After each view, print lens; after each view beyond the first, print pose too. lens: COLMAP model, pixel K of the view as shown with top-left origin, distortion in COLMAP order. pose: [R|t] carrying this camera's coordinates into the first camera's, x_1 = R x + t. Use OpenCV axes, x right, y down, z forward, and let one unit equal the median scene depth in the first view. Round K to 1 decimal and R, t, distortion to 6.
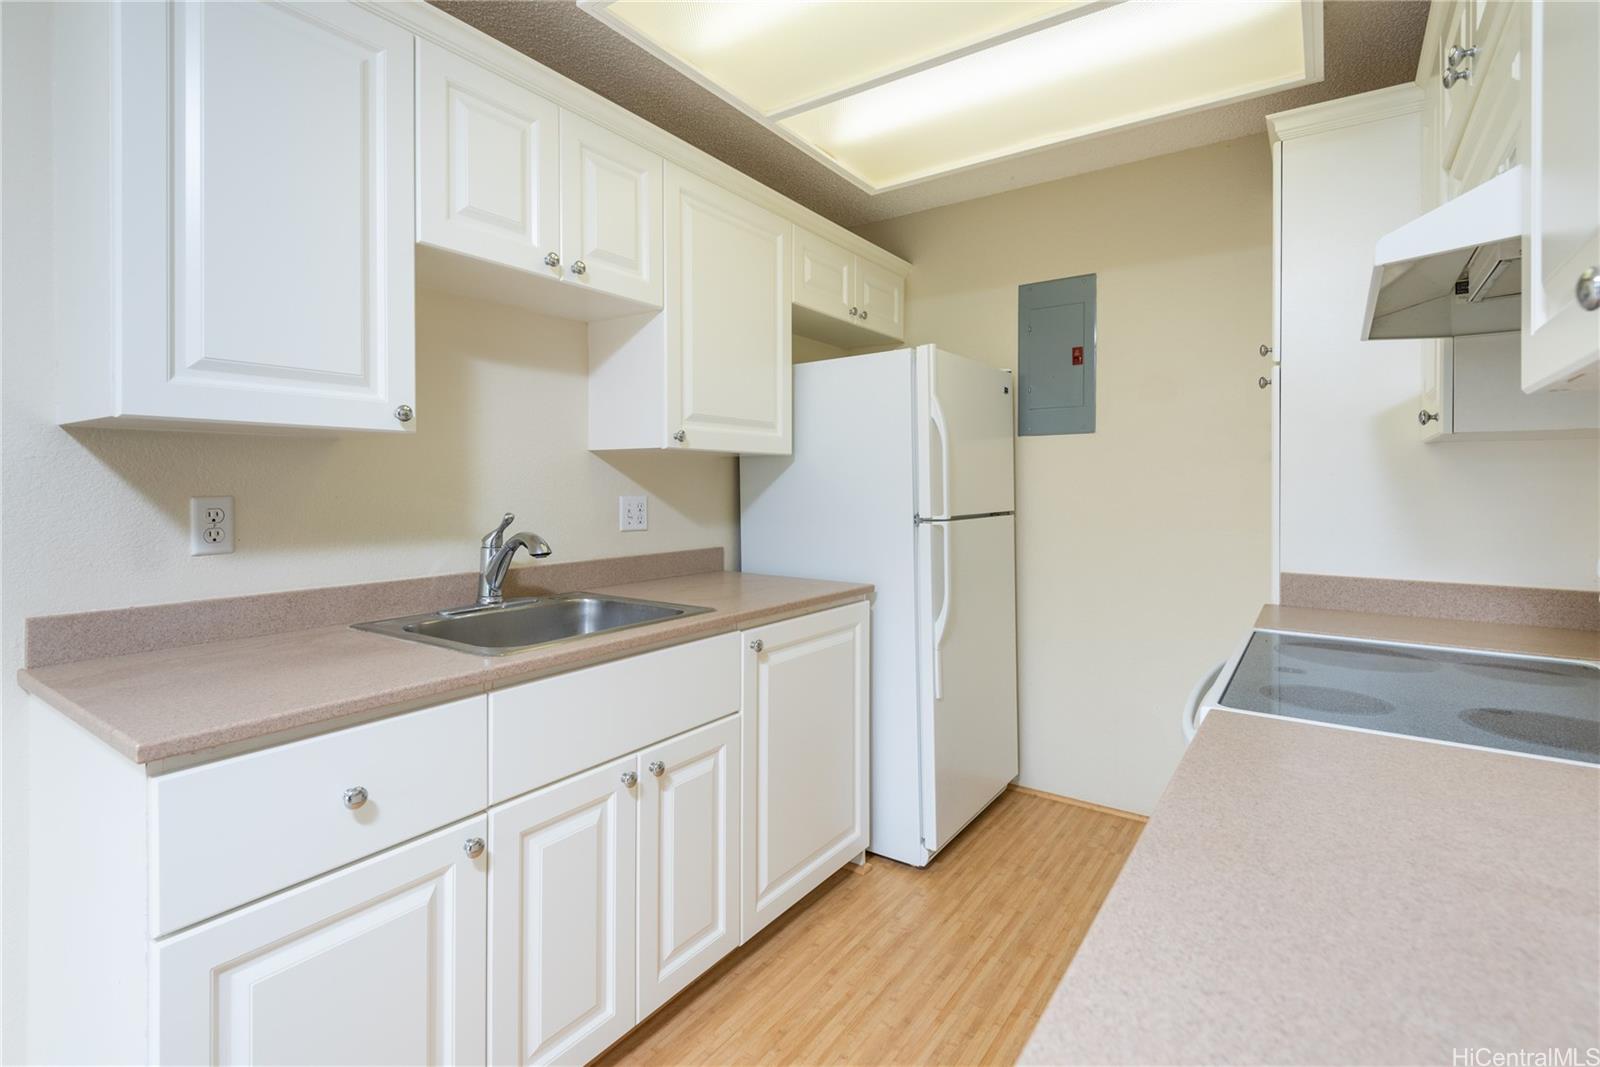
lens RADIAL K [[766.0, 0, 746.6], [0, 766.0, 490.6], [0, 0, 1]] dist [0.026719, -0.007766]
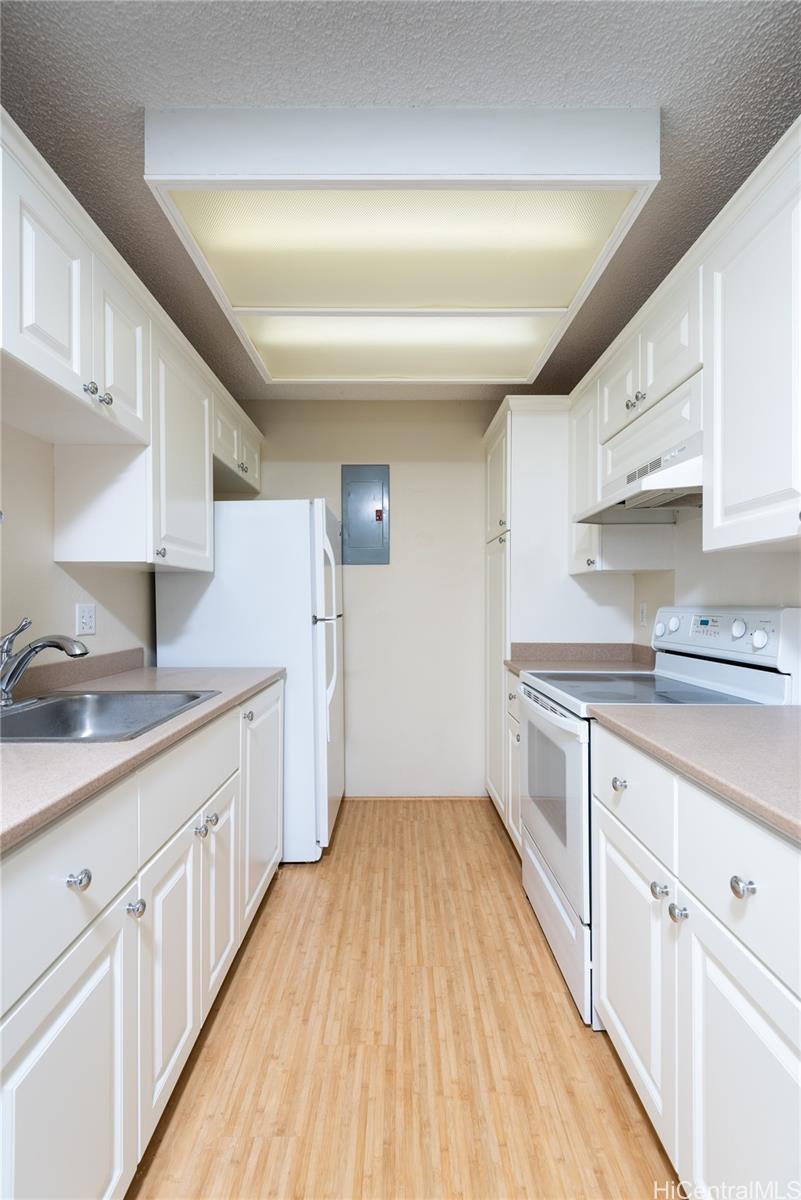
lens RADIAL K [[574.5, 0, 387.5], [0, 574.5, 603.9], [0, 0, 1]] dist [0.026719, -0.007766]
pose [[0.800493, -0.002399, 0.599337, -0.346946], [0.004733, 0.999986, -0.002319, 0.012531], [-0.599324, 0.004693, 0.800493, 0.061132]]
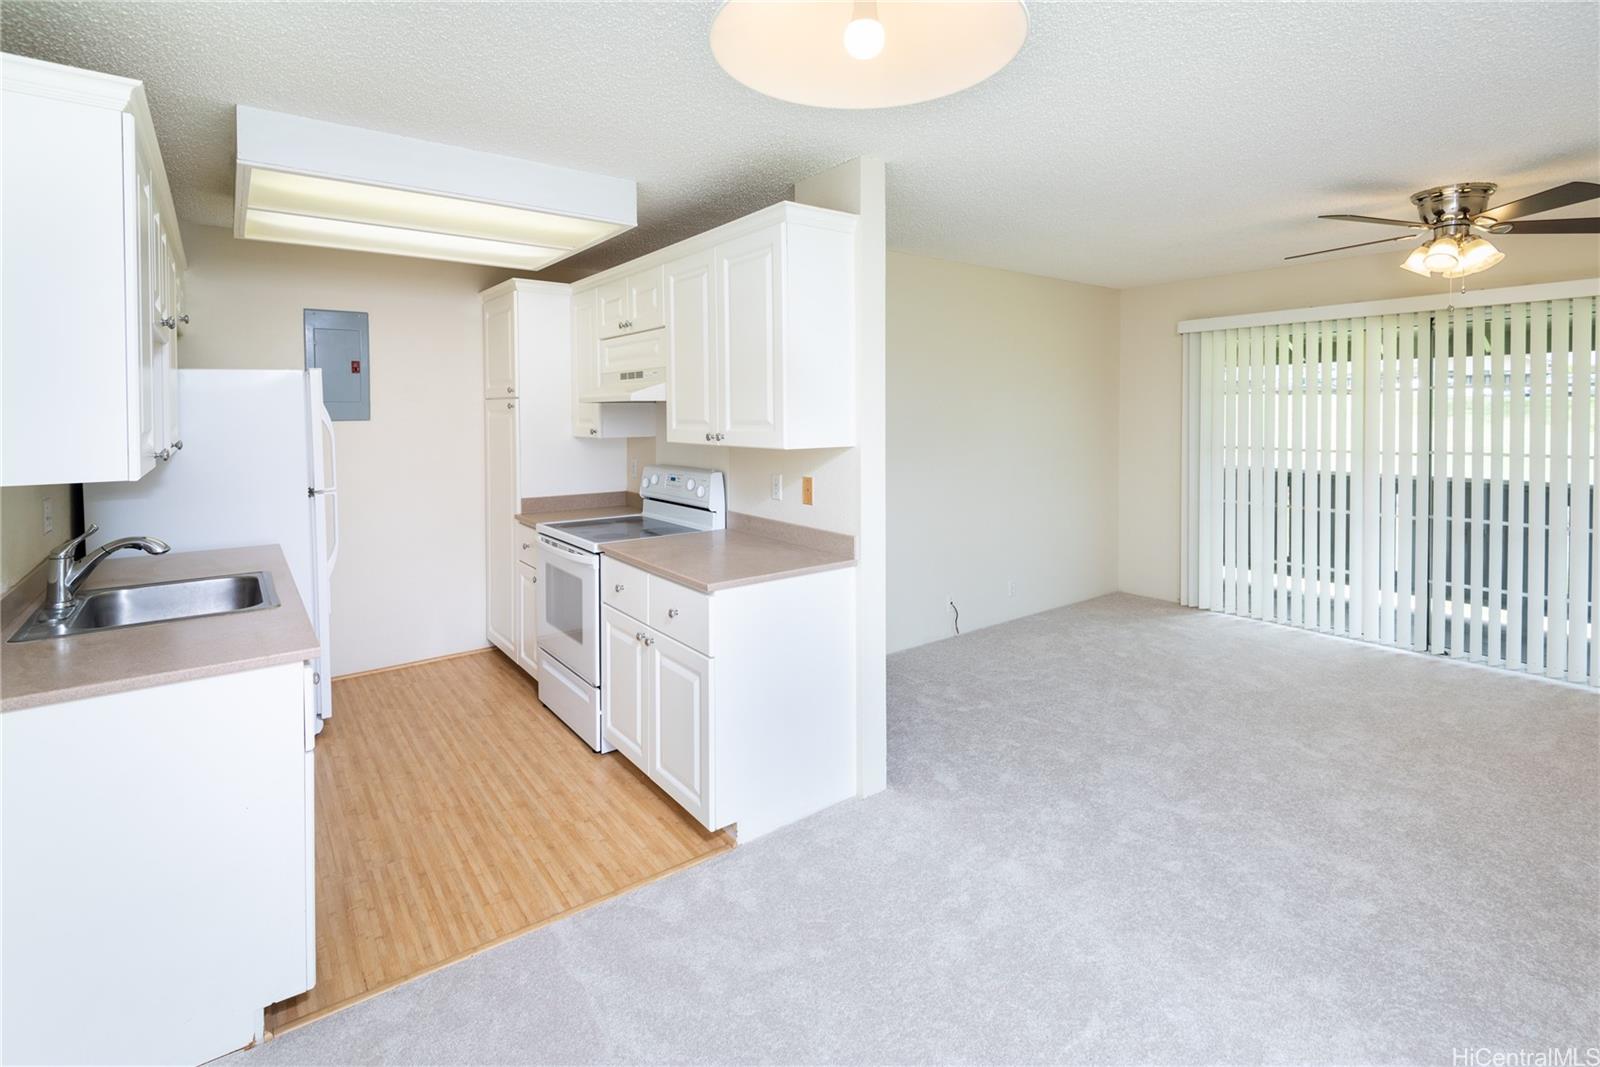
lens RADIAL K [[766.0, 0, 874.4], [0, 766.0, 437.8], [0, 0, 1]] dist [0.026719, -0.007766]
pose [[0.210302, -0.035286, 0.976999, -1.041827], [0.005858, 0.999376, 0.034833, -0.114313], [-0.977619, -0.001602, 0.210378, -0.341431]]
